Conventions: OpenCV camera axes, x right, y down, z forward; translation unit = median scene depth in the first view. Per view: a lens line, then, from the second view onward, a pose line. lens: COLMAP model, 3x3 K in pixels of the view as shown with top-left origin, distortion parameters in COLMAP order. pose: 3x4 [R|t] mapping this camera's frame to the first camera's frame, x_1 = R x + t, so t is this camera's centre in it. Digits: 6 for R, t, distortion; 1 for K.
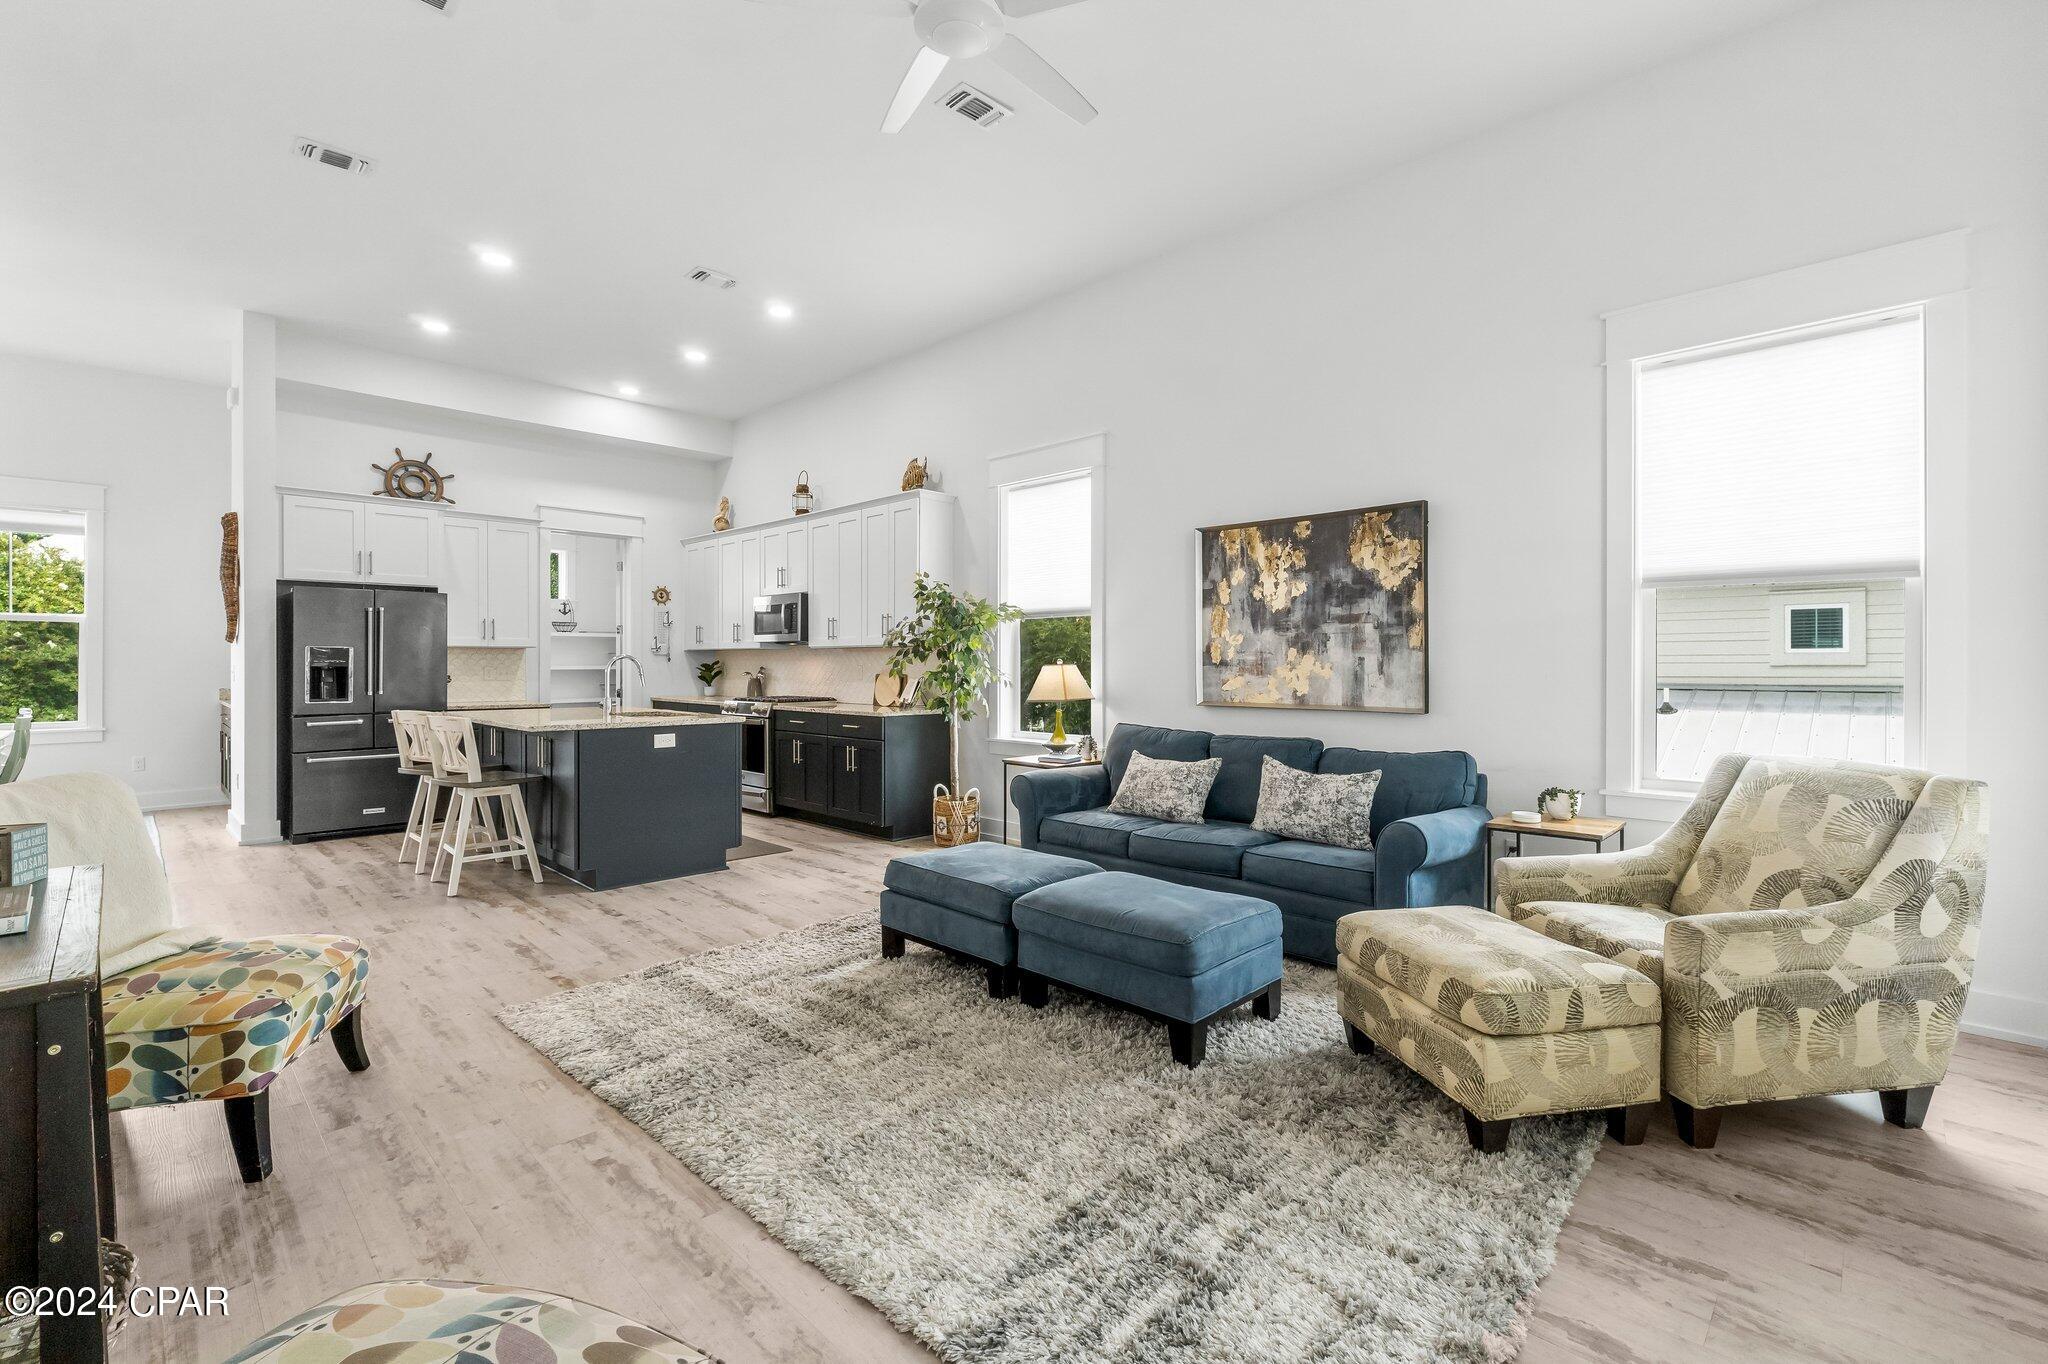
lens RADIAL K [[871.9, 0, 1025.4], [0, 871.9, 672.9], [0, 0, 1]] dist [-0.012621, 0.001263]
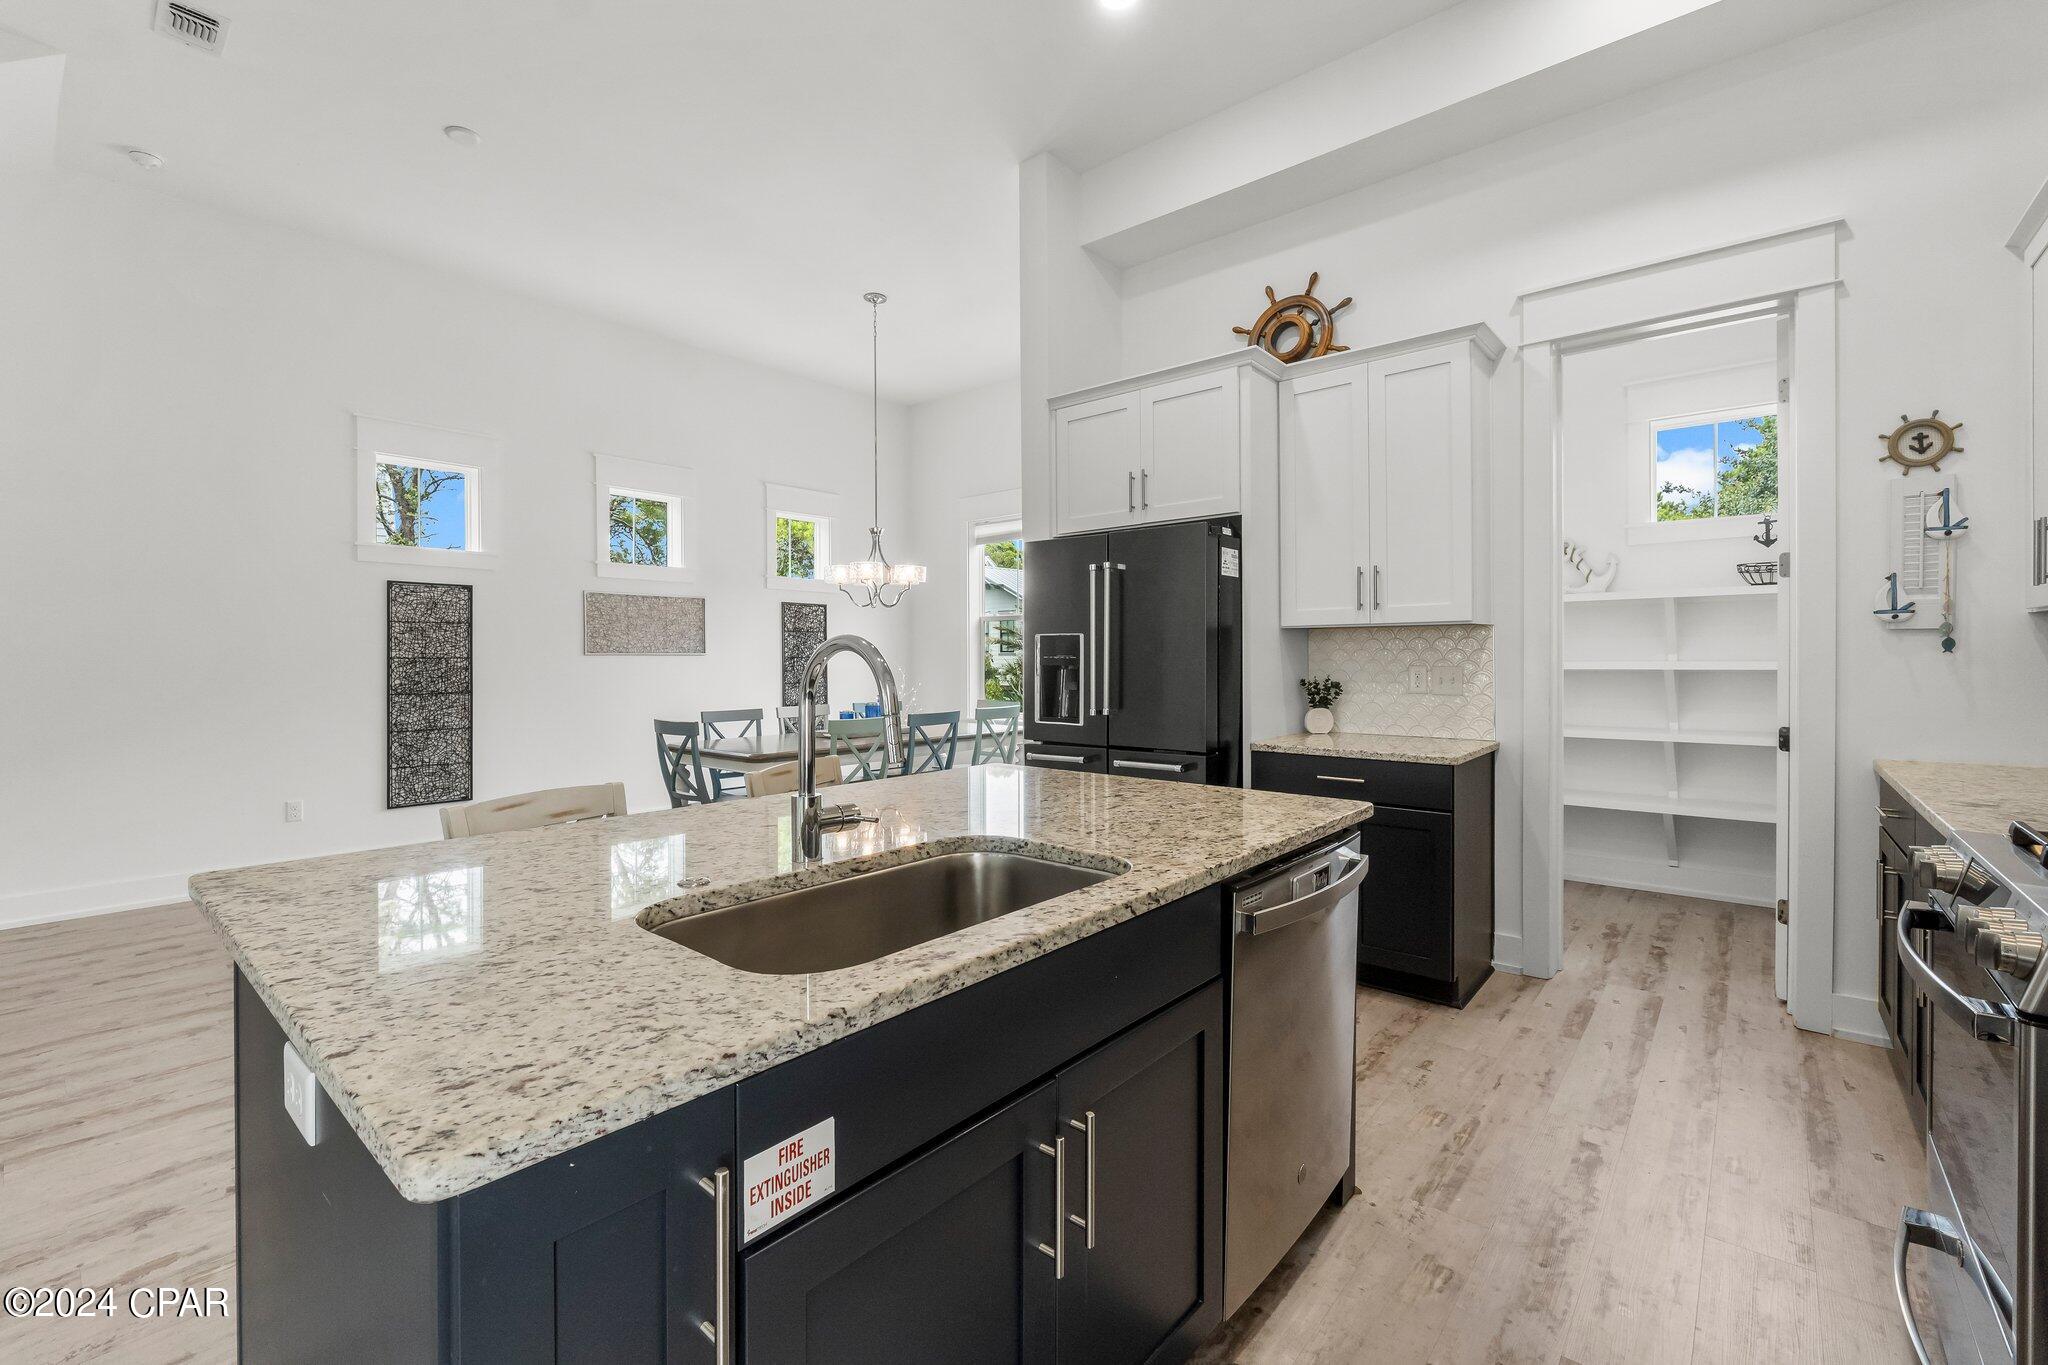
lens RADIAL K [[871.9, 0, 1035.6], [0, 871.9, 660.7], [0, 0, 1]] dist [-0.012621, 0.001263]
pose [[0.069737, 0.004364, -0.997556, -0.176770], [-0.005408, 0.999977, 0.003997, -0.012840], [0.997551, 0.005116, 0.069759, 0.912179]]
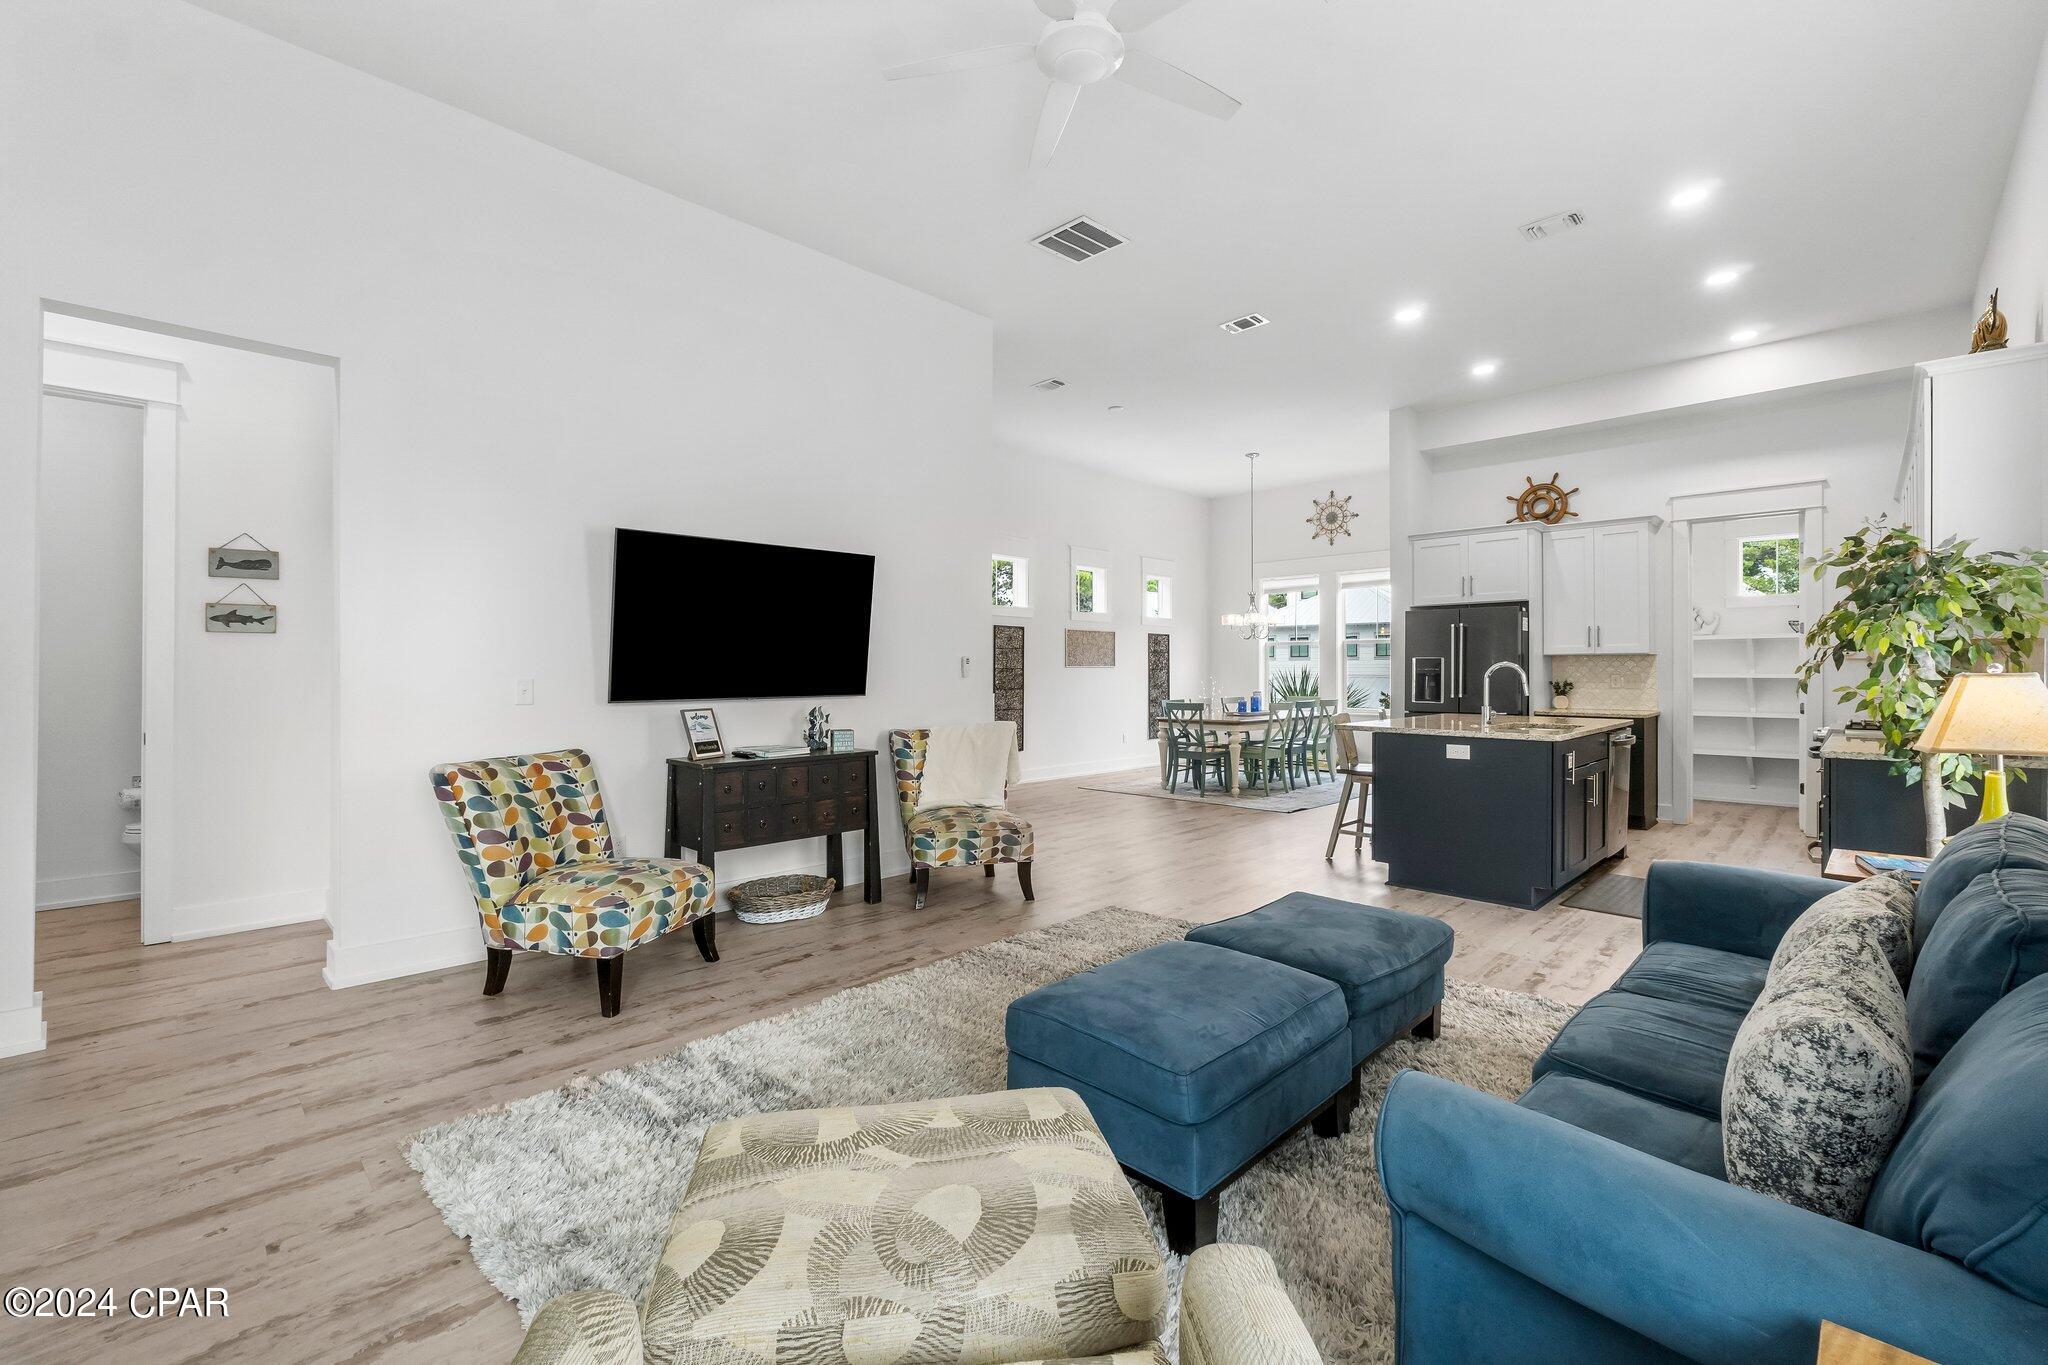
lens RADIAL K [[871.9, 0, 1045.6], [0, 871.9, 661.8], [0, 0, 1]] dist [-0.012621, 0.001263]
pose [[0.000735, -0.011541, -0.999933, 0.431246], [-0.011789, 0.999864, -0.011549, -0.003277], [0.999930, 0.011797, 0.000599, 0.435911]]
